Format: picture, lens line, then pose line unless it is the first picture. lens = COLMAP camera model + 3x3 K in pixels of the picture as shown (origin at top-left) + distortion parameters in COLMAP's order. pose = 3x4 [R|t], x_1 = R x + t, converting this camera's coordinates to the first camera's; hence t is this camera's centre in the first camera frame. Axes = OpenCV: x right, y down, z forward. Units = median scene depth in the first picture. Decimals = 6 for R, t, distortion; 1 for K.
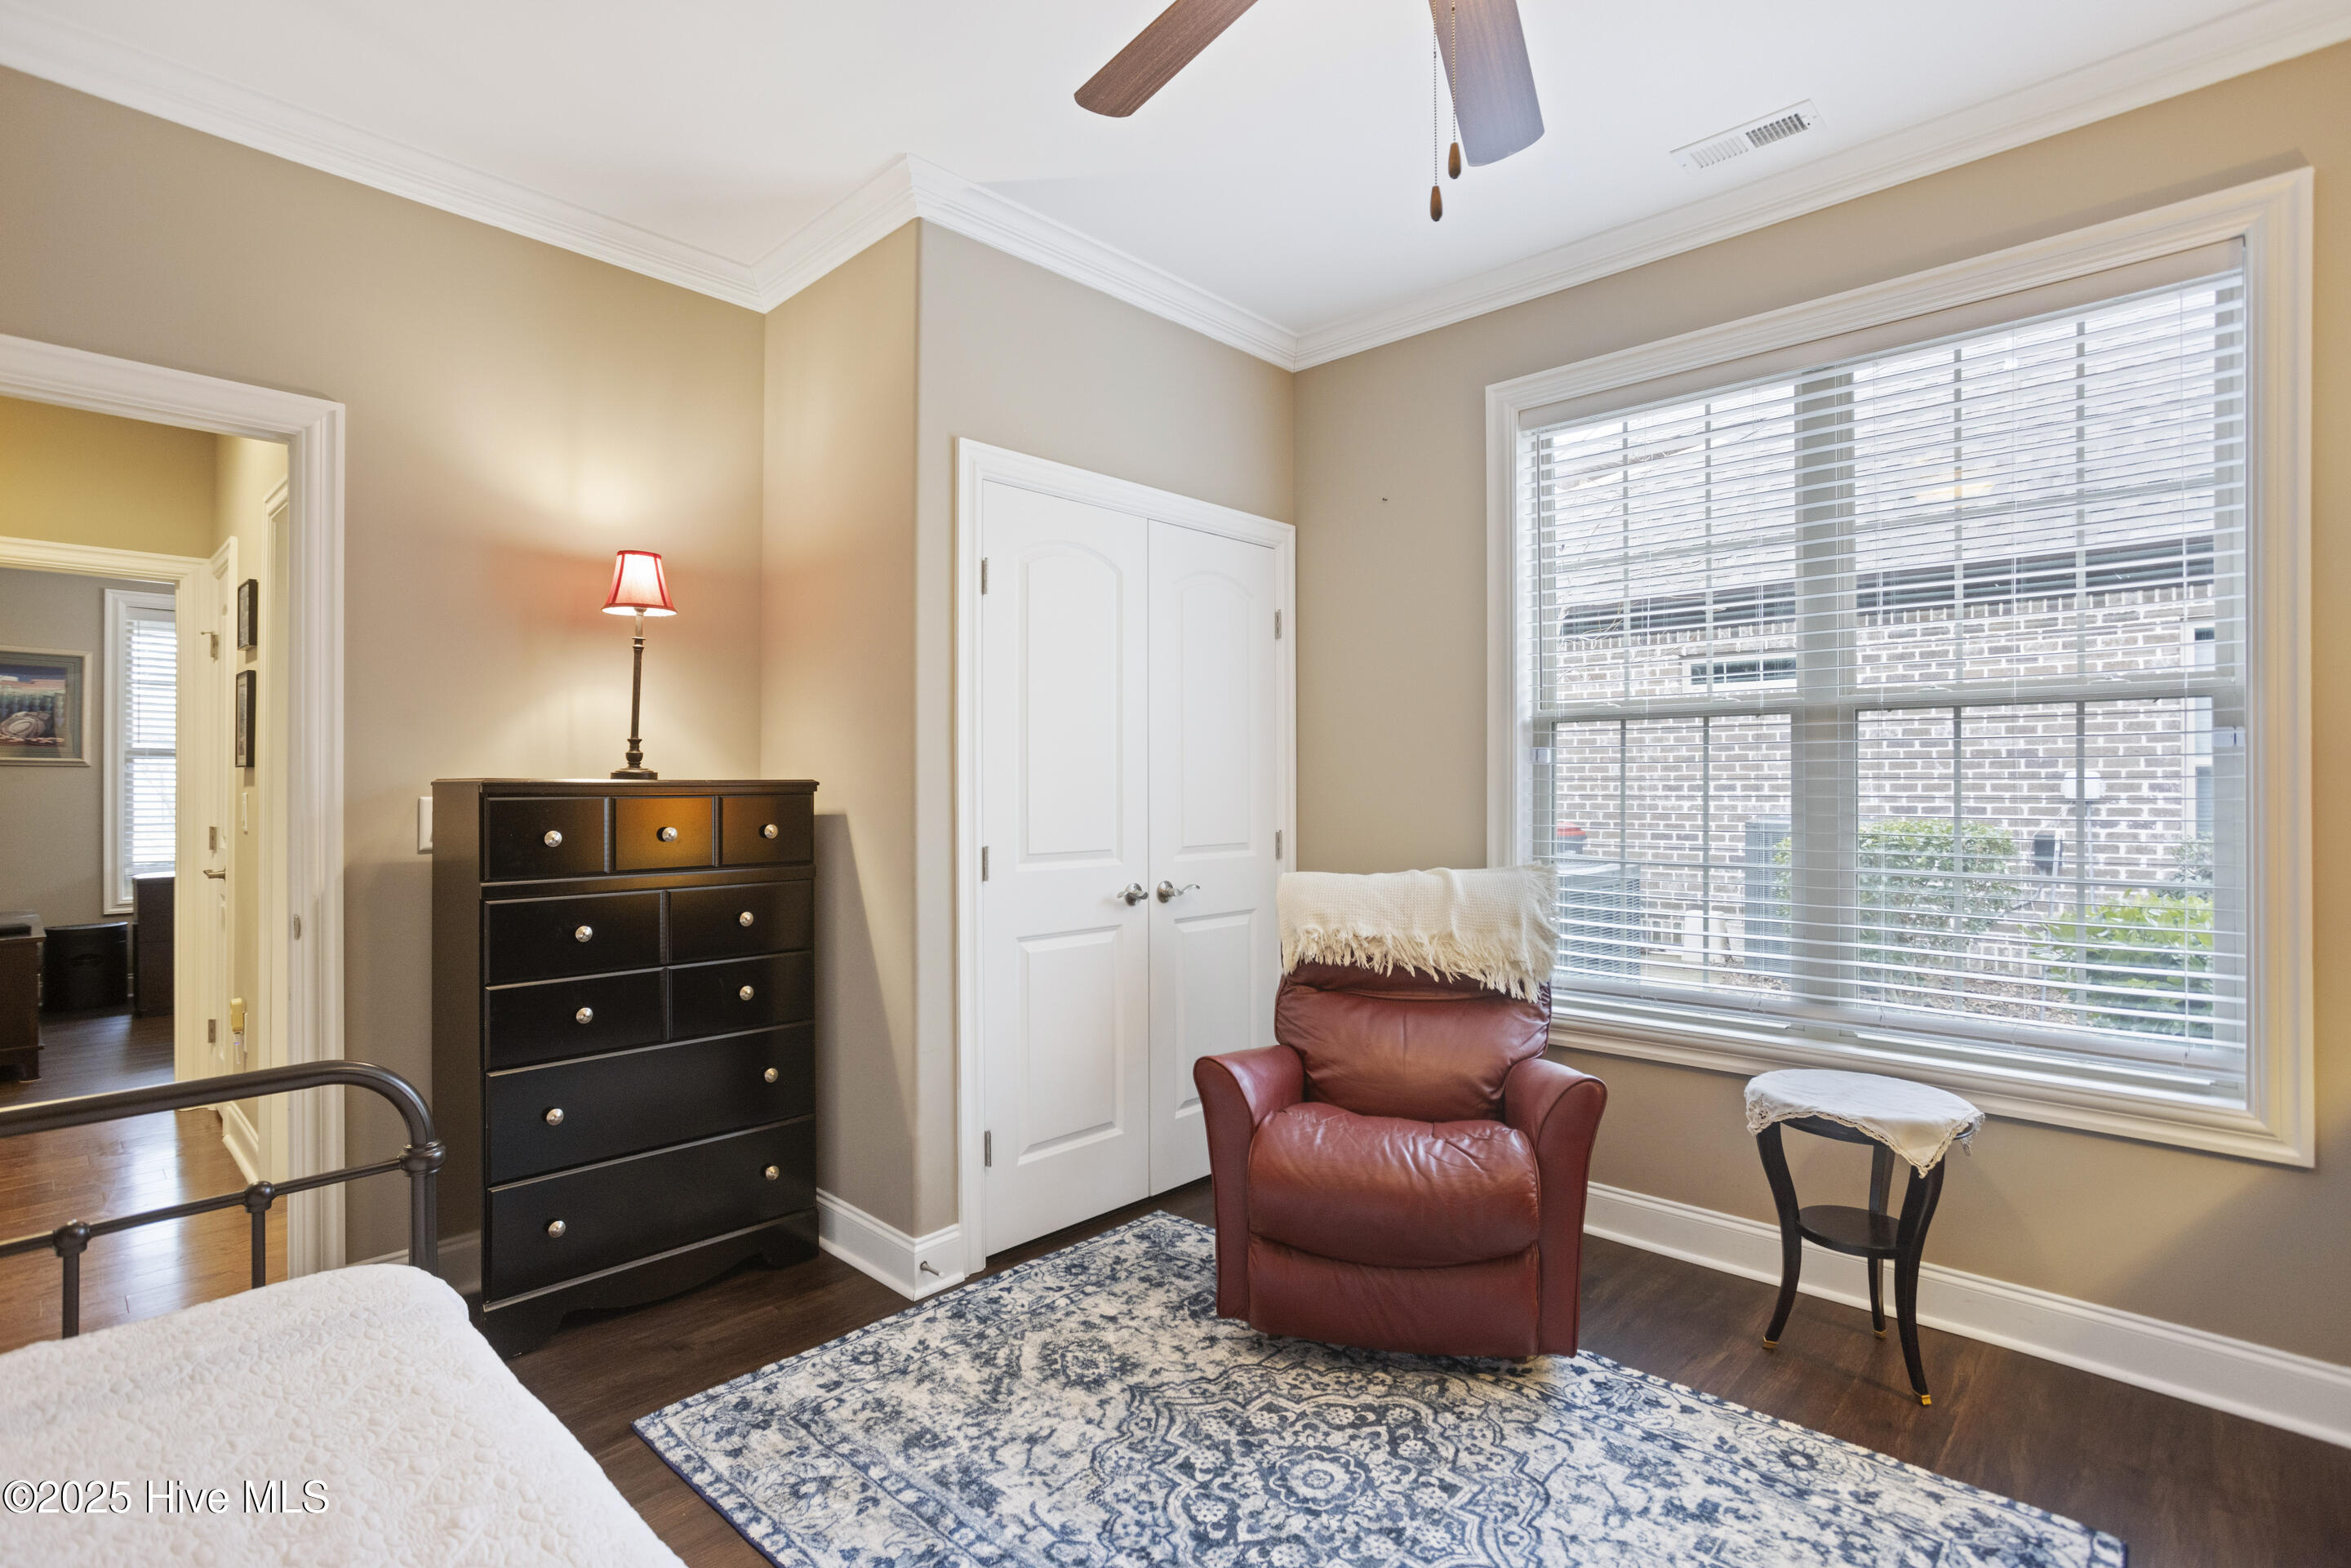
lens RADIAL K [[1127.9, 0, 1169.1], [0, 1127.9, 777.8], [0, 0, 1]] dist [-0.037734, 0.020327]
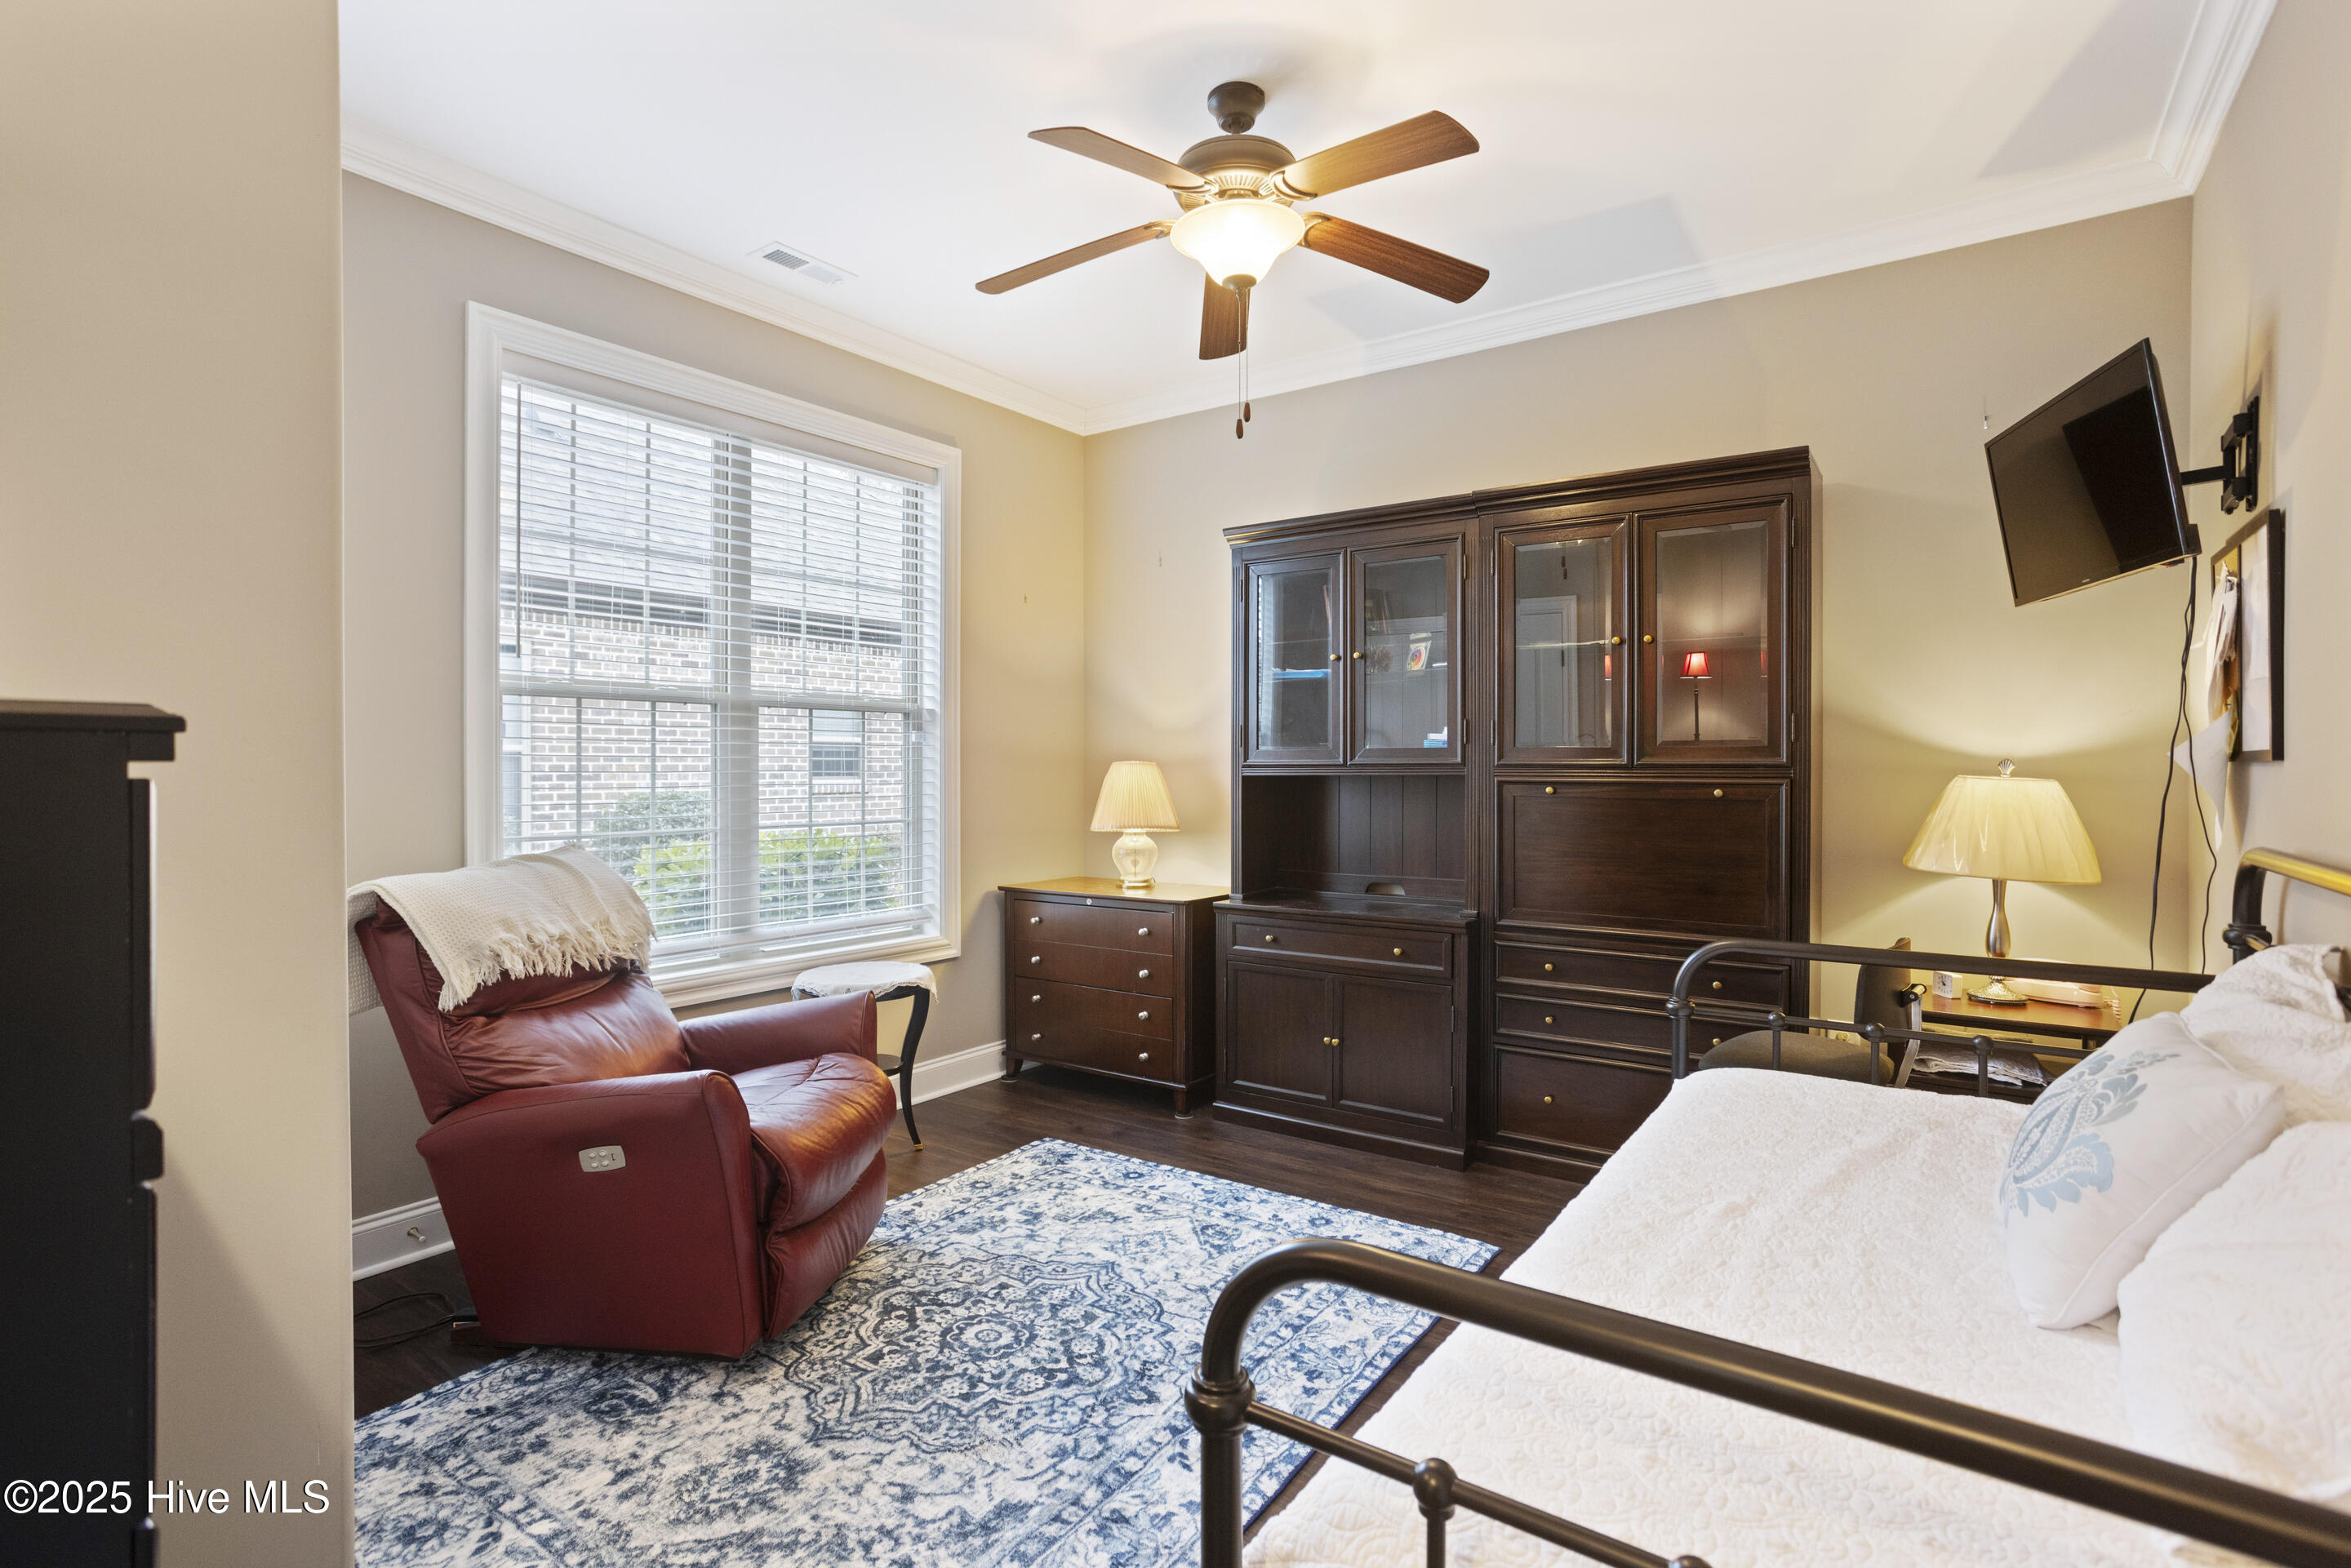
lens RADIAL K [[1127.9, 0, 1175.0], [0, 1127.9, 776.1], [0, 0, 1]] dist [-0.037734, 0.020327]
pose [[-0.140707, -0.007480, 0.990023, -0.956130], [-0.006377, 0.999958, 0.006649, 0.013153], [-0.990031, -0.005378, -0.140748, 0.856221]]
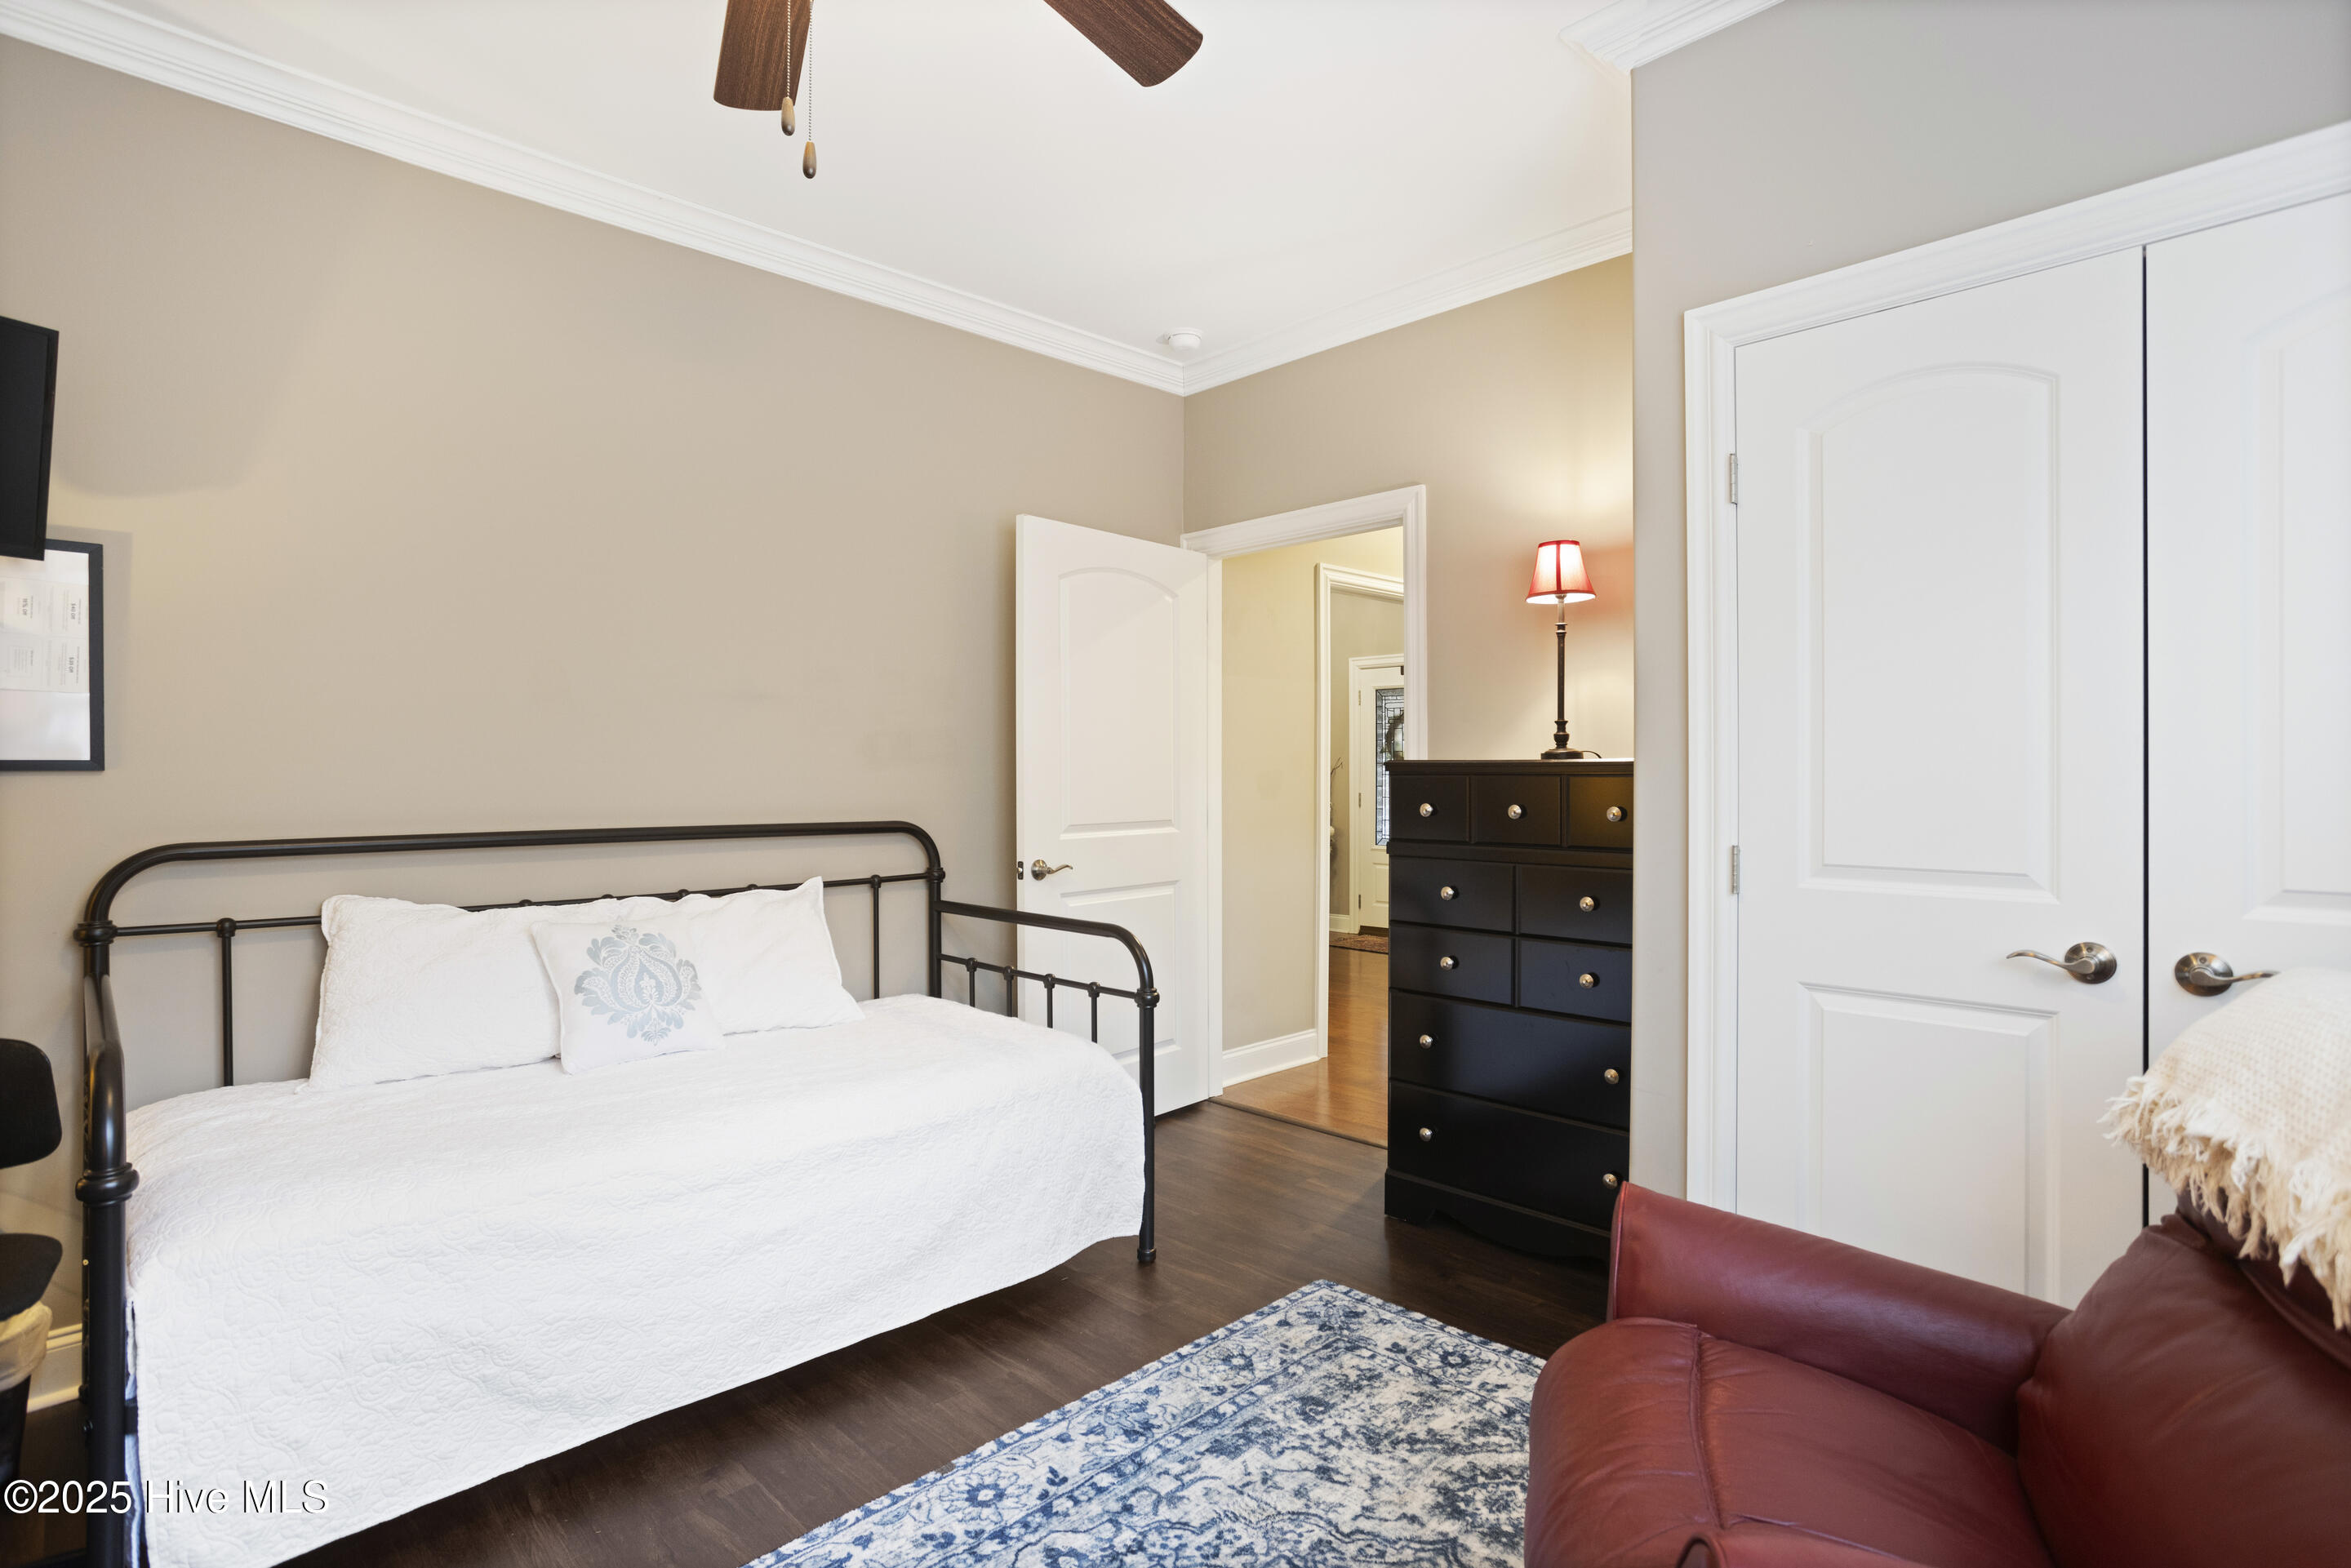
lens RADIAL K [[1157.7, 0, 1168.1], [0, 1157.7, 779.1], [0, 0, 1]] dist [-0.006184, -0.000189]
pose [[-0.043187, 0.007156, -0.999041, 0.782723], [0.012847, 0.999896, 0.006606, 0.010020], [0.998984, -0.012550, -0.043274, 0.858268]]
